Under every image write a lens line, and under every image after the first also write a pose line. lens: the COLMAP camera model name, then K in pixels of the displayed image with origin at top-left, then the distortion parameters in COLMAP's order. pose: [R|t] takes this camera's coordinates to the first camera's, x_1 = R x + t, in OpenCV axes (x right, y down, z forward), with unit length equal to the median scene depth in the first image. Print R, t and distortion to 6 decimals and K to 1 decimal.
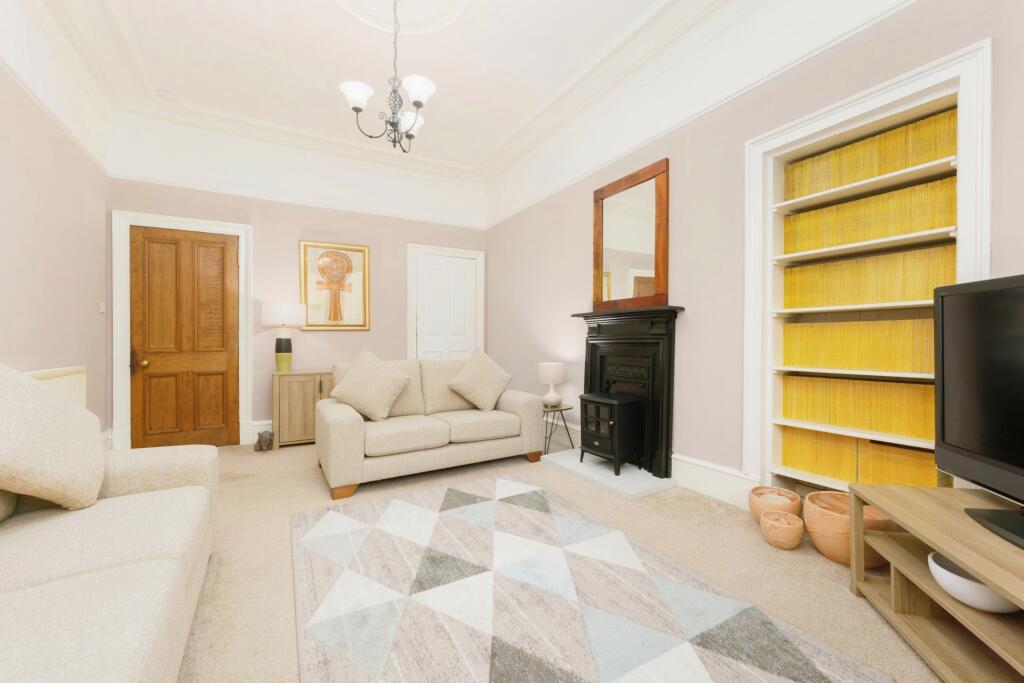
lens RADIAL K [[420.1, 0, 512.0], [0, 420.1, 341.5], [0, 0, 1]] dist [0.000467, -0.000042]
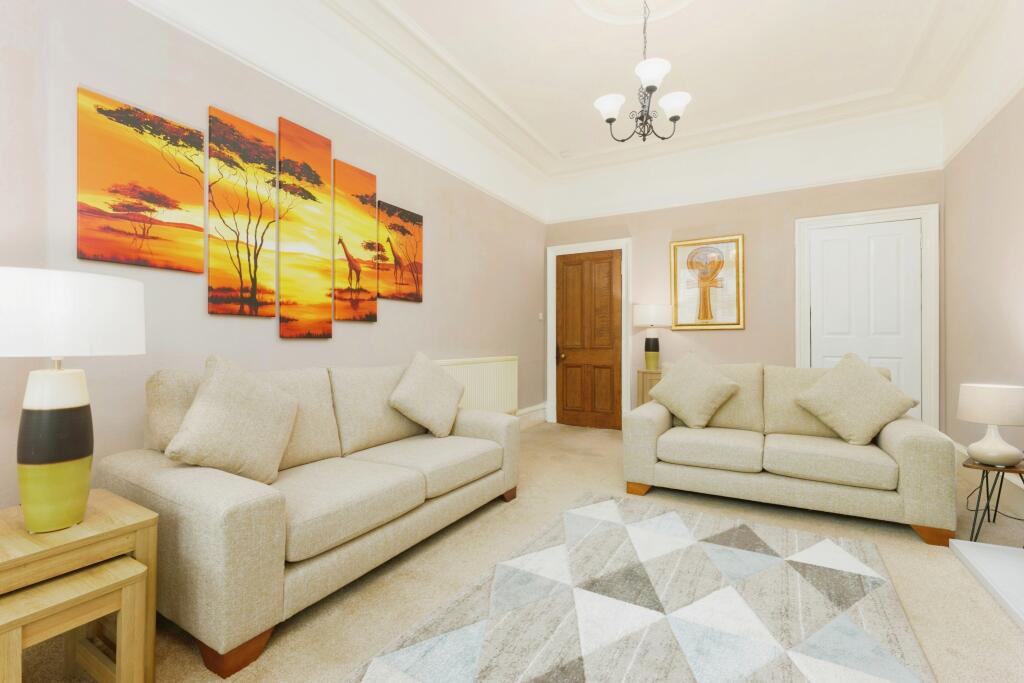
lens RADIAL K [[446.8, 0, 510.7], [0, 446.8, 337.7], [0, 0, 1]] dist [0.000649, 0.000036]
pose [[0.499356, 0.001877, -0.866395, 0.308361], [-0.008691, 0.999958, -0.002843, -0.002502], [0.866353, 0.008949, 0.499352, 0.150239]]
